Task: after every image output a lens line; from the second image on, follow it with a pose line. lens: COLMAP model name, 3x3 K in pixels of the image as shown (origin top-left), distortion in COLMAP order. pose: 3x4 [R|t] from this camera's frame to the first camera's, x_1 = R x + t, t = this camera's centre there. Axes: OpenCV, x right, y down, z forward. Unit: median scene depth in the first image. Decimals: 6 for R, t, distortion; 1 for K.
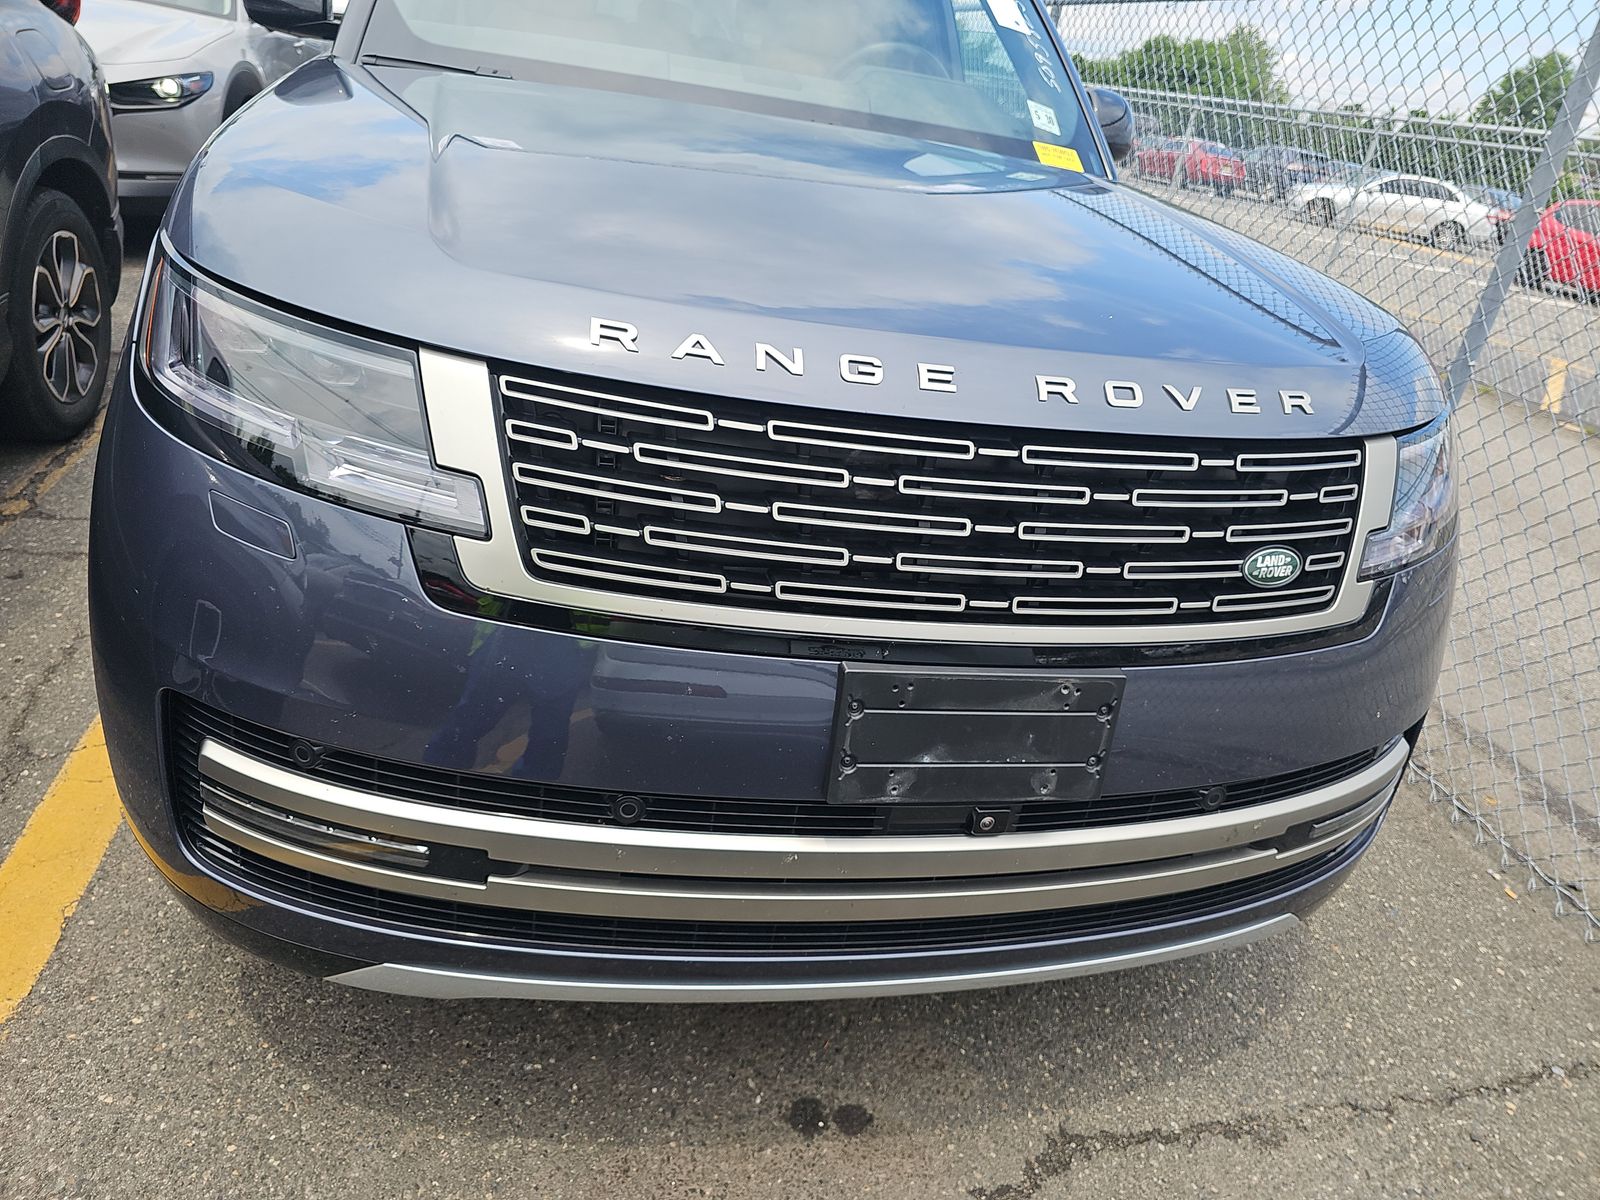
lens RADIAL K [[1184.1, 0, 795.5], [0, 1184.1, 587.6], [0, 0, 1]] dist [0.142513, -0.245977]
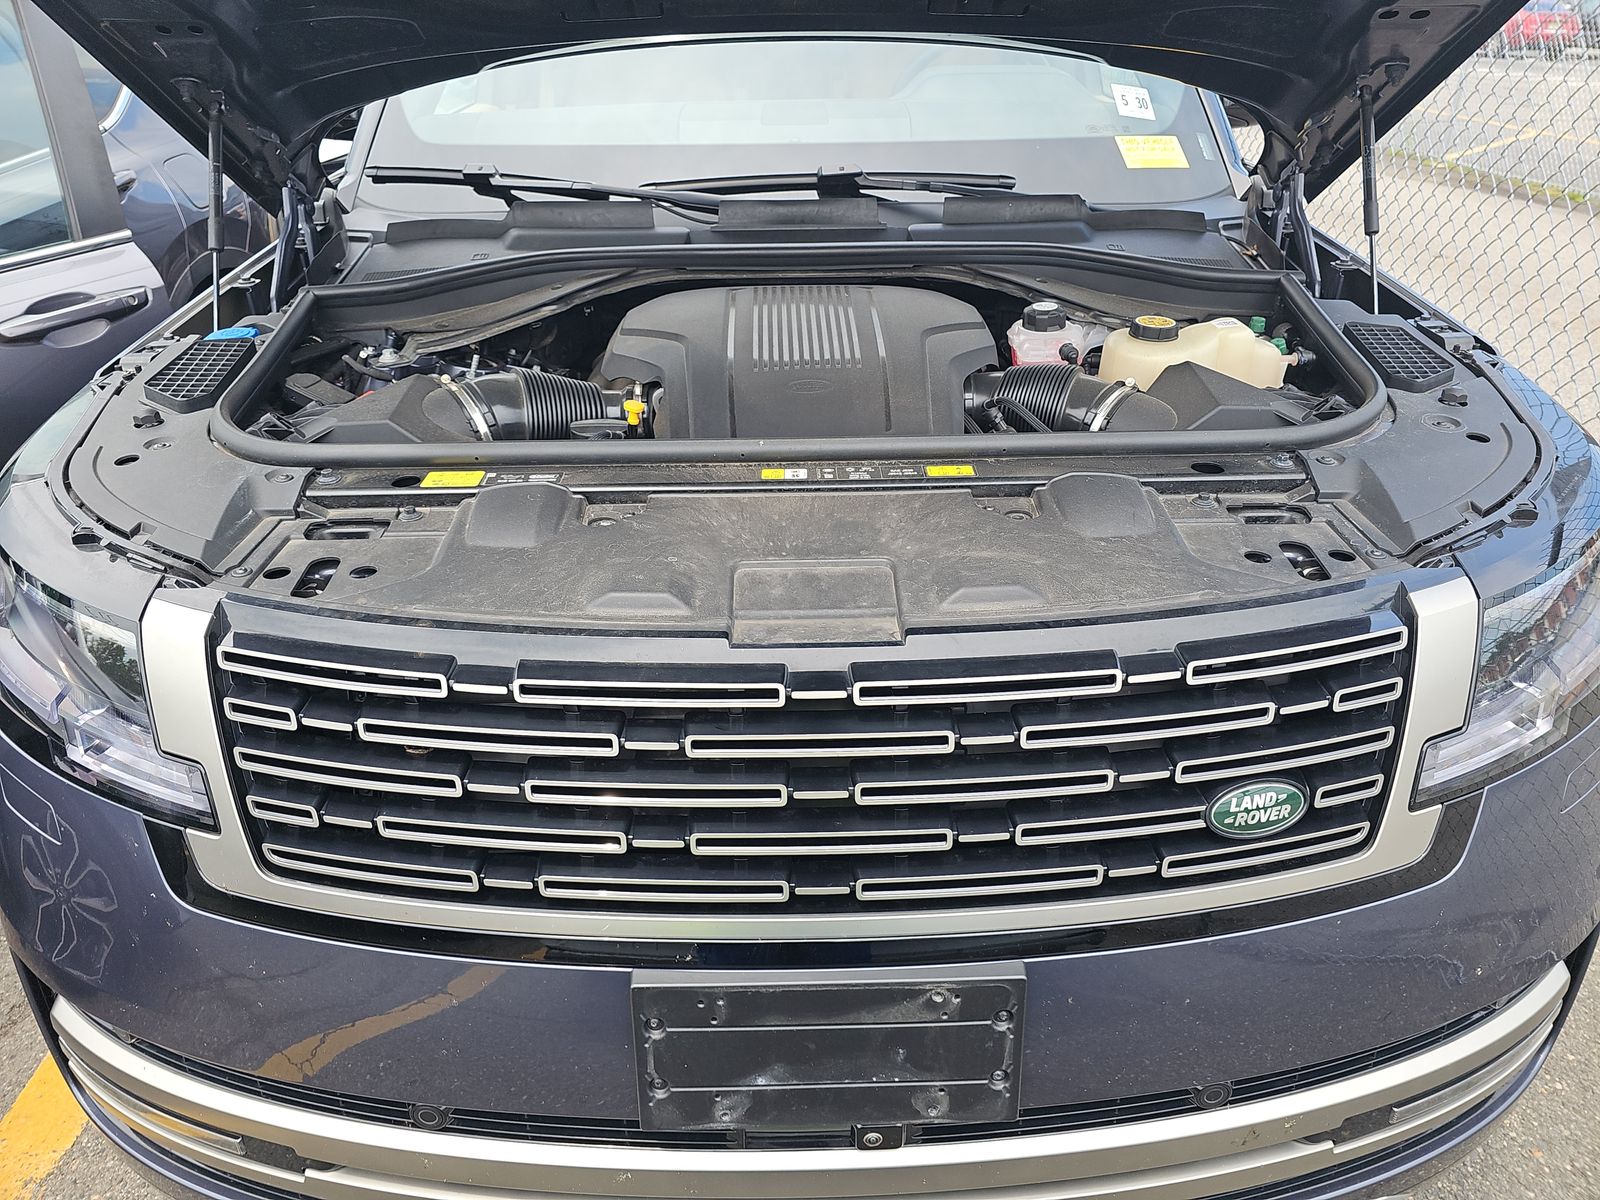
lens RADIAL K [[1148.0, 0, 800.0], [0, 1148.0, 600.0], [0, 0, 1]] dist [0.036146, -0.033850]
pose [[0.957732, -0.044930, -0.284131, 0.350235], [0.064536, 0.996109, 0.060018, -0.206558], [0.280329, -0.075818, 0.956905, 0.291295]]
